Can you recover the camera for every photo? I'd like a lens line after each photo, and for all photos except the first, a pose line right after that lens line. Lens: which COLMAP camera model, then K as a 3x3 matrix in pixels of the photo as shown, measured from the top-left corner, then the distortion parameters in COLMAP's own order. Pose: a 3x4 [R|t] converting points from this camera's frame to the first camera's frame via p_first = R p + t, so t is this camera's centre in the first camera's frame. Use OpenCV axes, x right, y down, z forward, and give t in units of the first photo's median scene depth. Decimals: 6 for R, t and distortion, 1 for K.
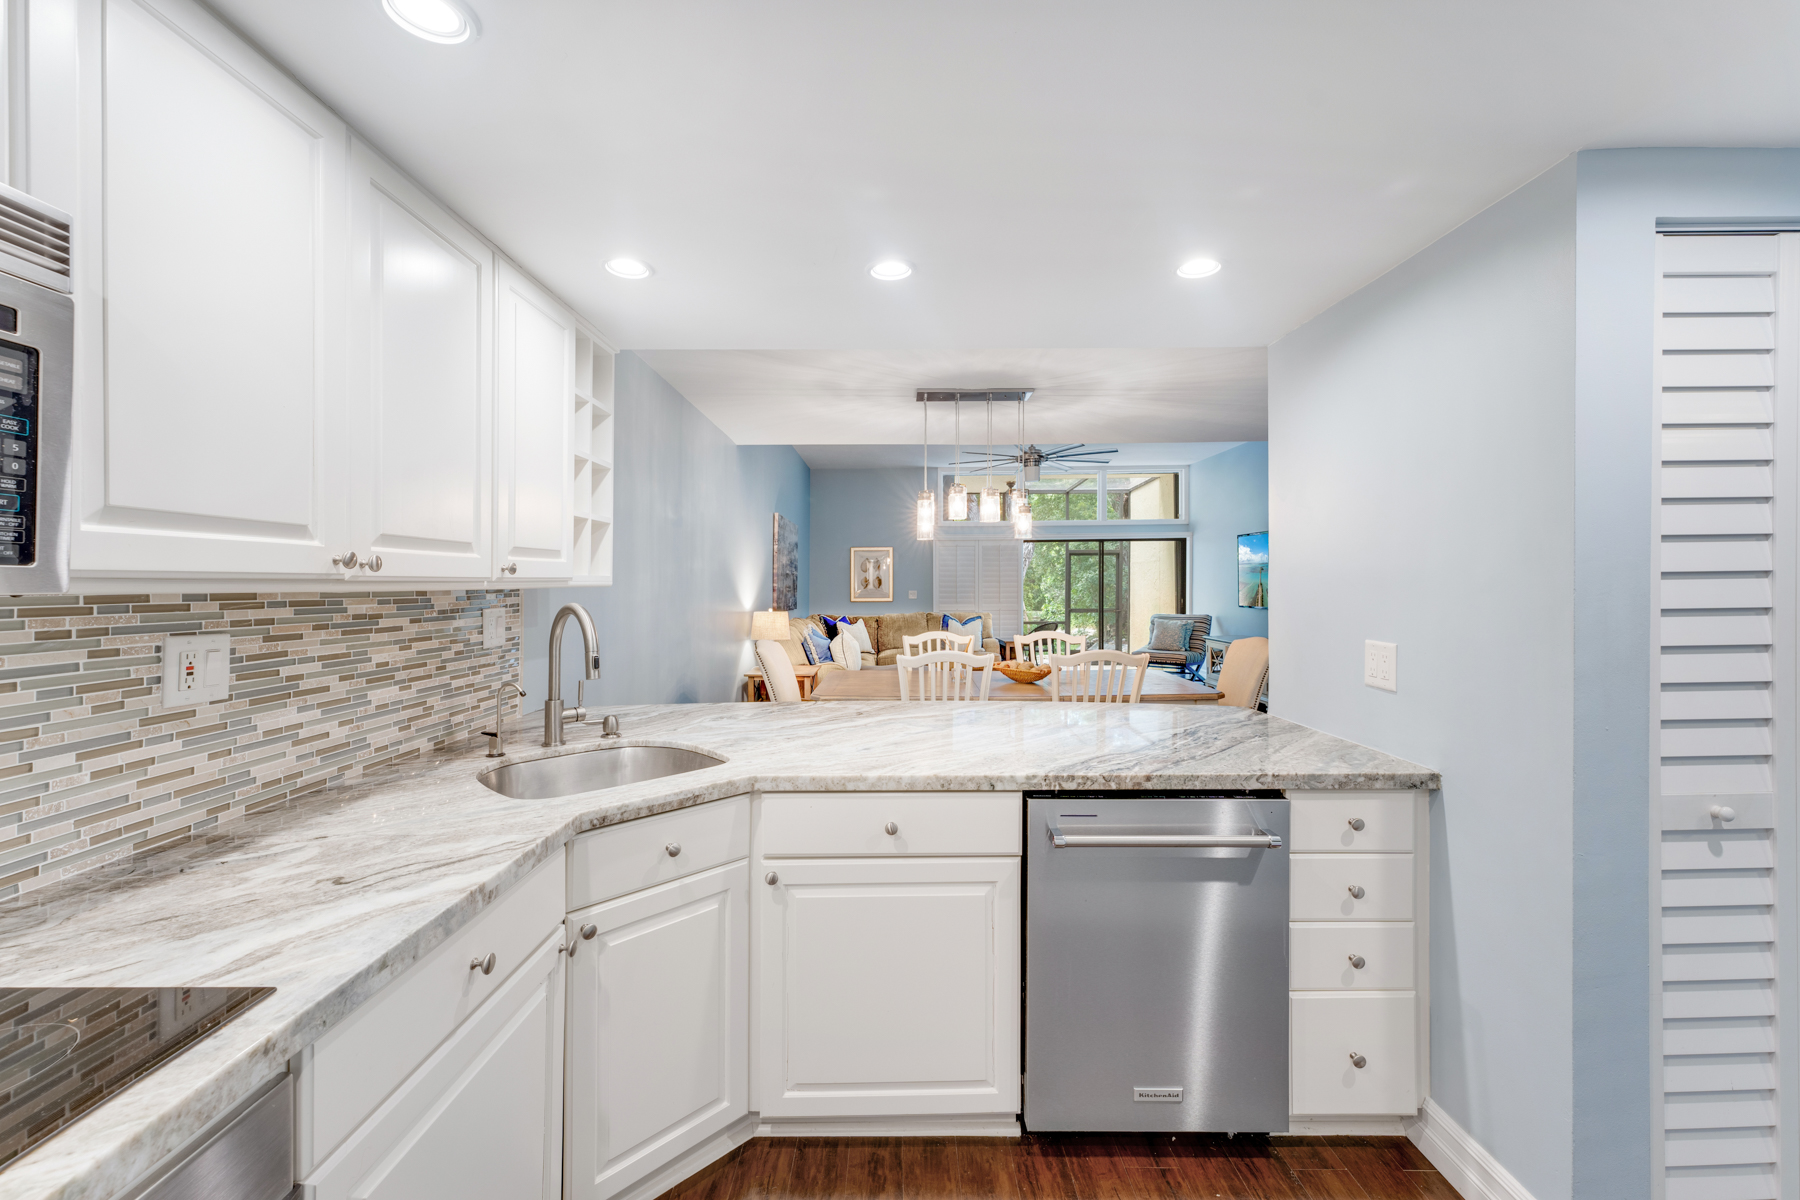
lens RADIAL K [[738.9, 0, 873.7], [0, 738.9, 601.9], [0, 0, 1]] dist [-0.002011, 0.001143]
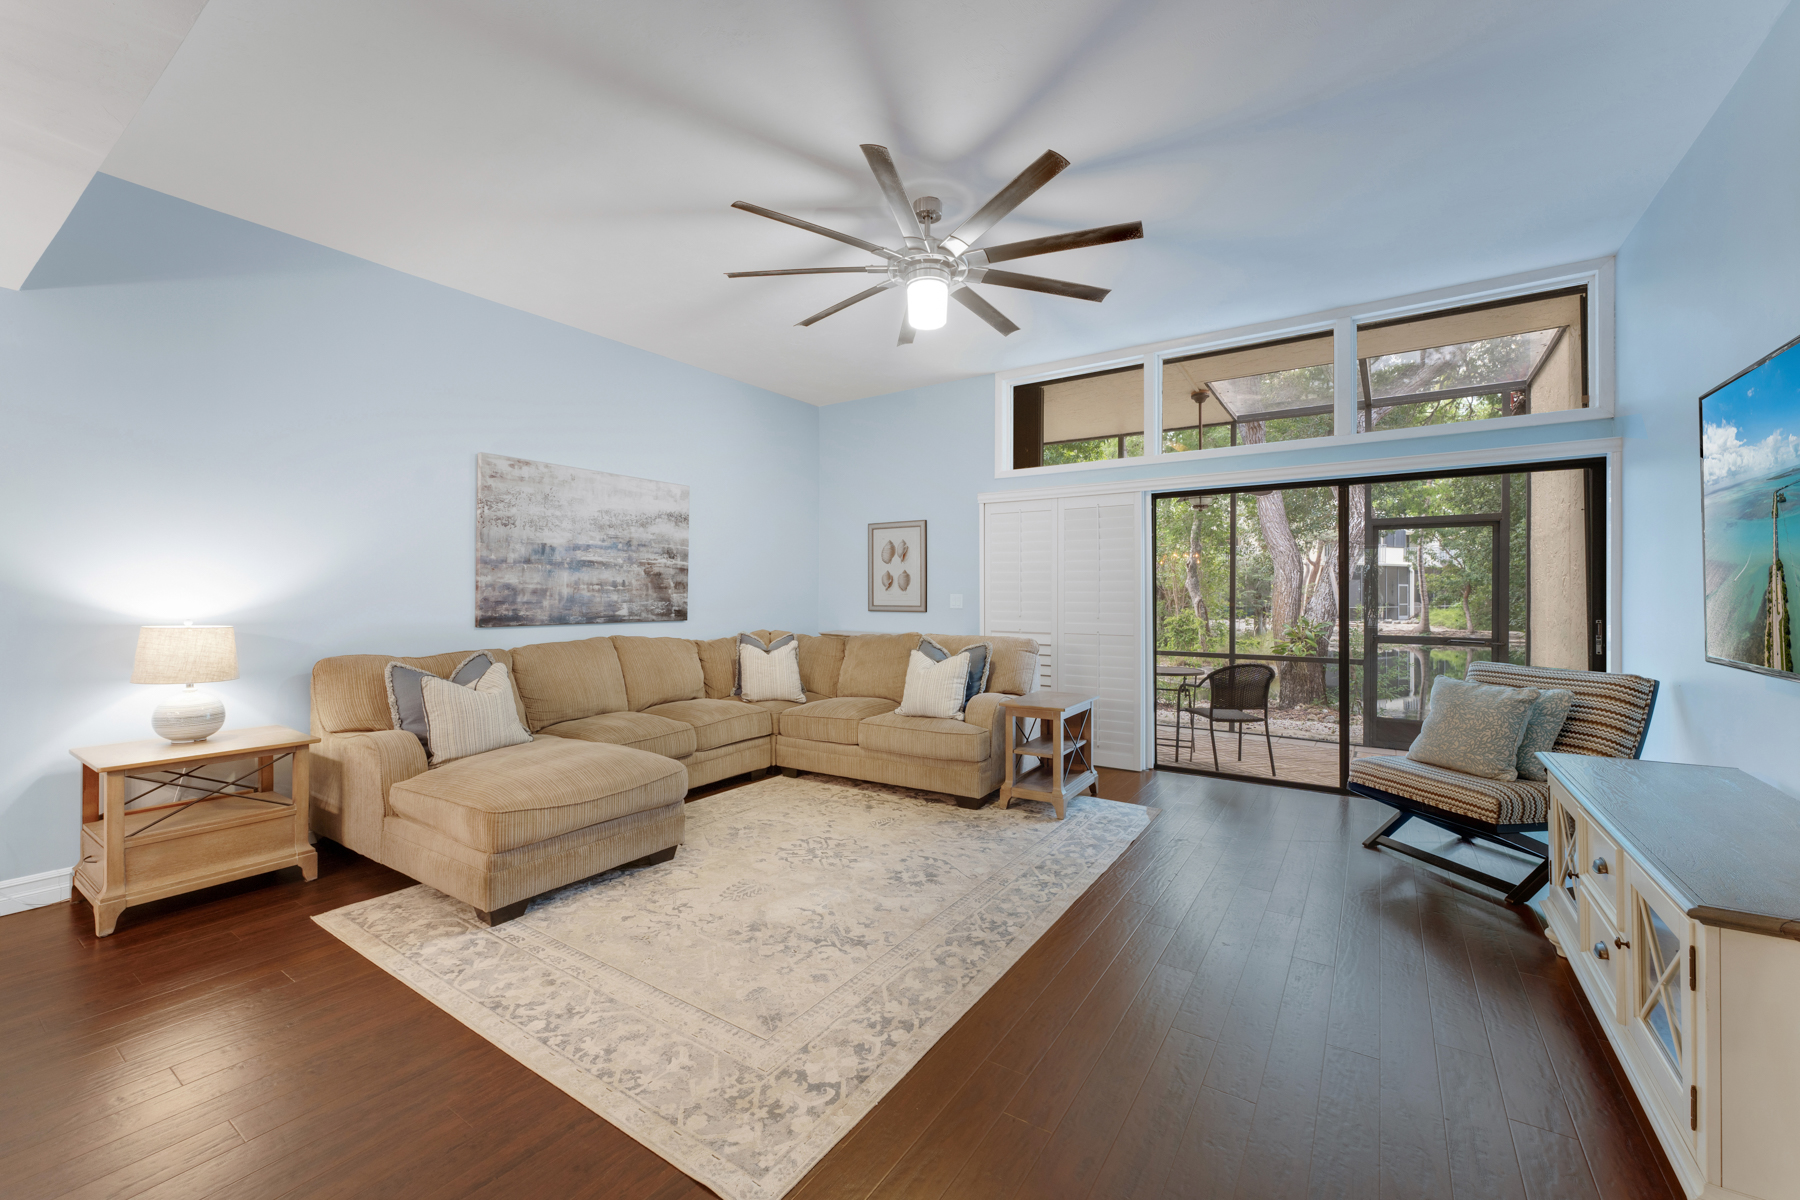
lens RADIAL K [[720.5, 0, 877.2], [0, 720.5, 595.3], [0, 0, 1]] dist [-0.001674, 0.000557]
pose [[0.845896, 0.008826, -0.533275, 0.300032], [-0.014240, 0.999880, -0.006038, -0.010012], [0.533158, 0.012701, 0.845921, 0.492467]]
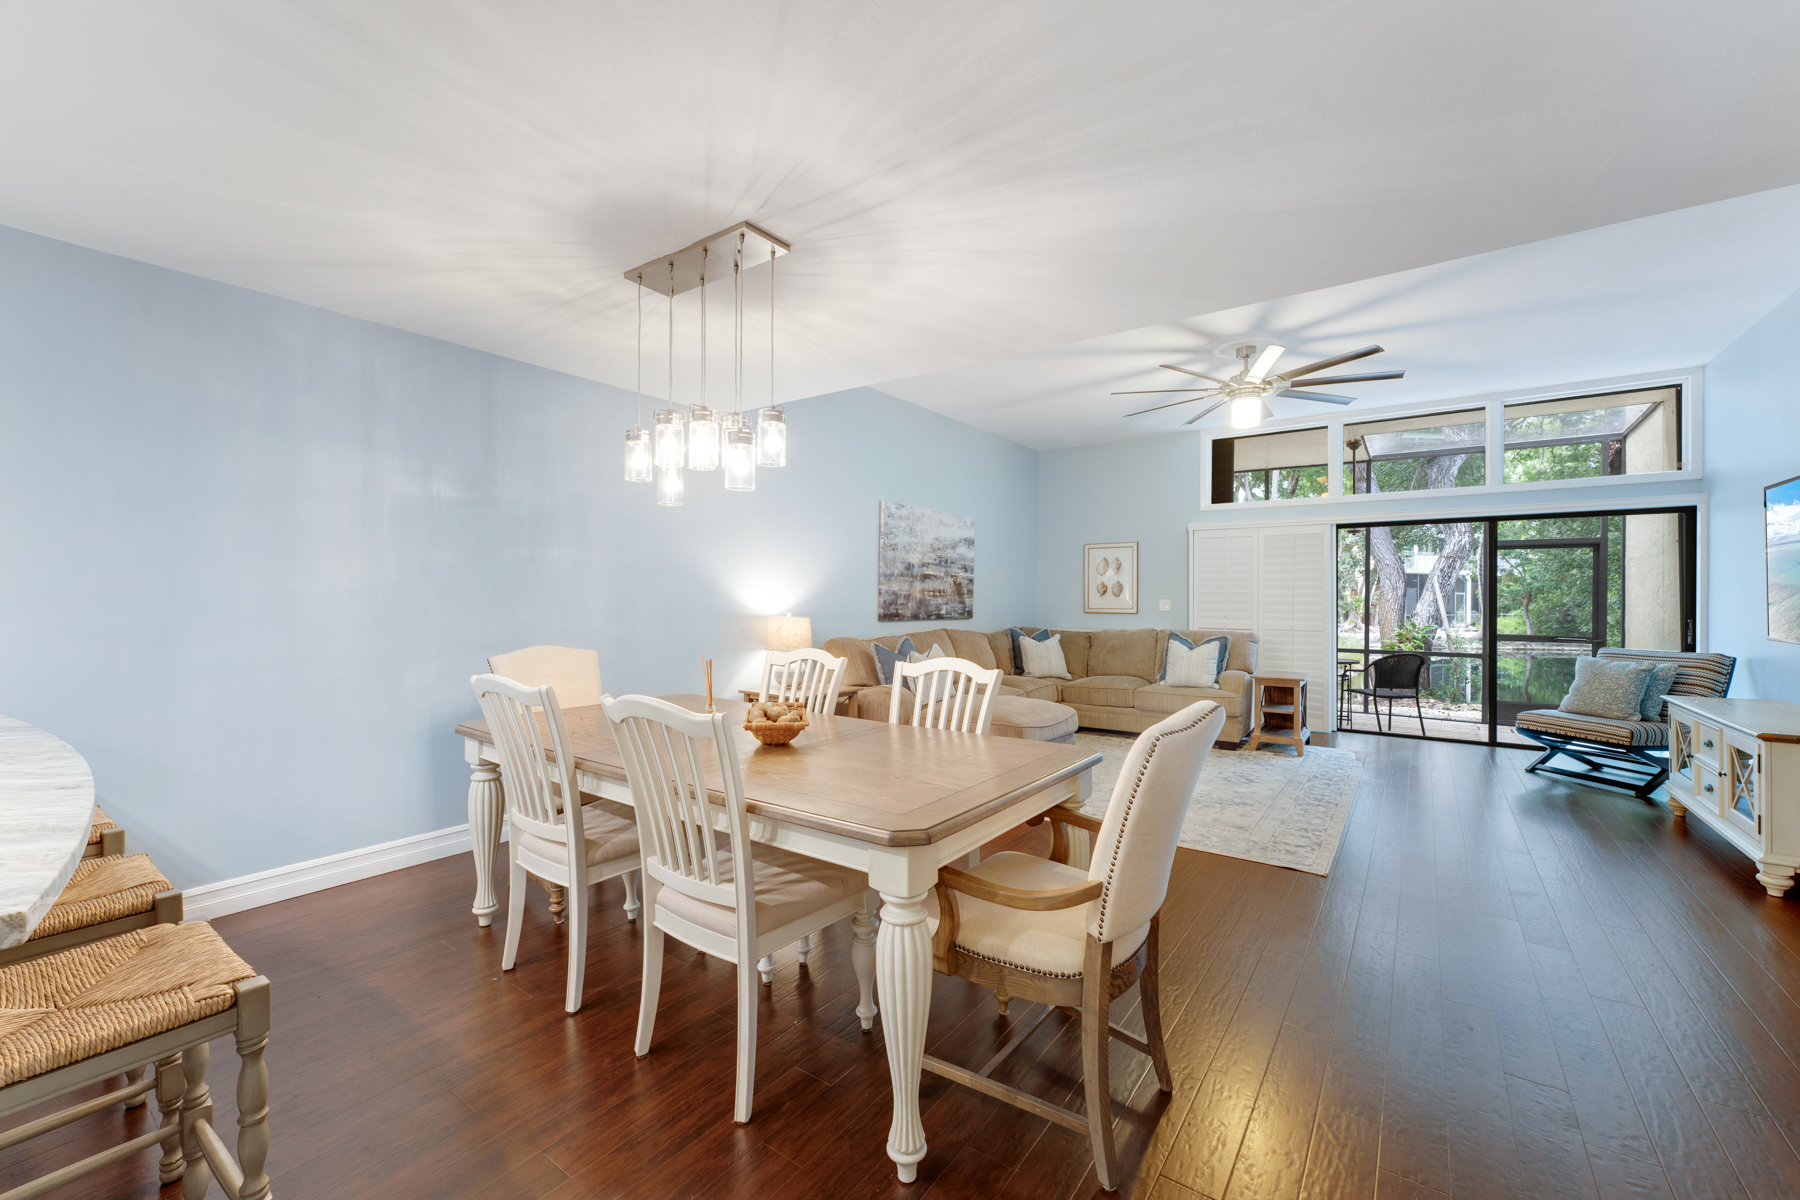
lens RADIAL K [[720.5, 0, 880.0], [0, 720.5, 599.1], [0, 0, 1]] dist [-0.001674, 0.000557]
pose [[0.825214, 0.010663, -0.564719, 0.226487], [-0.018774, 0.999787, -0.008556, -0.004244], [0.564508, 0.017663, 0.825239, 0.240961]]
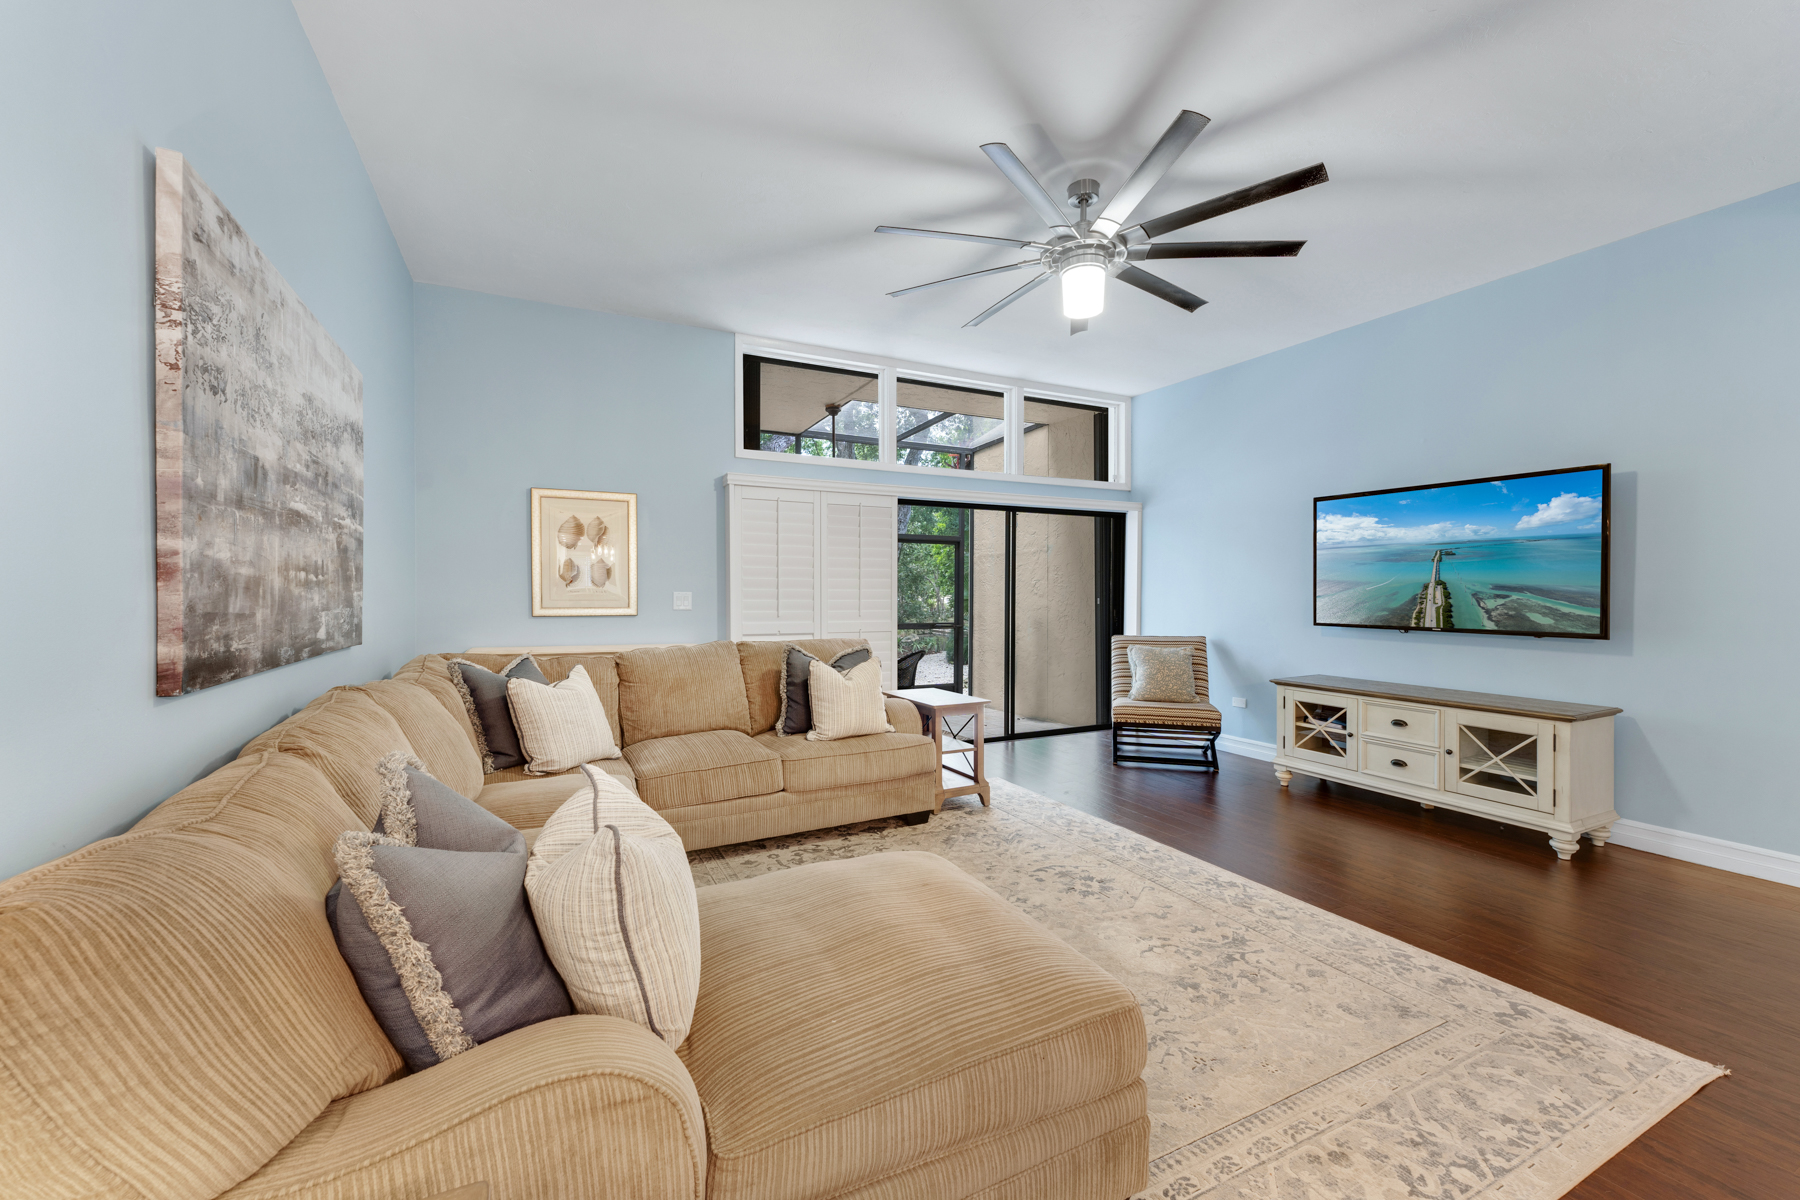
lens RADIAL K [[720.5, 0, 908.4], [0, 720.5, 603.5], [0, 0, 1]] dist [-0.001674, 0.000557]
pose [[0.873732, 0.001847, 0.486404, -0.043557], [-0.002586, 0.999996, 0.000847, -0.008466], [-0.486401, -0.001998, 0.873733, 0.537059]]
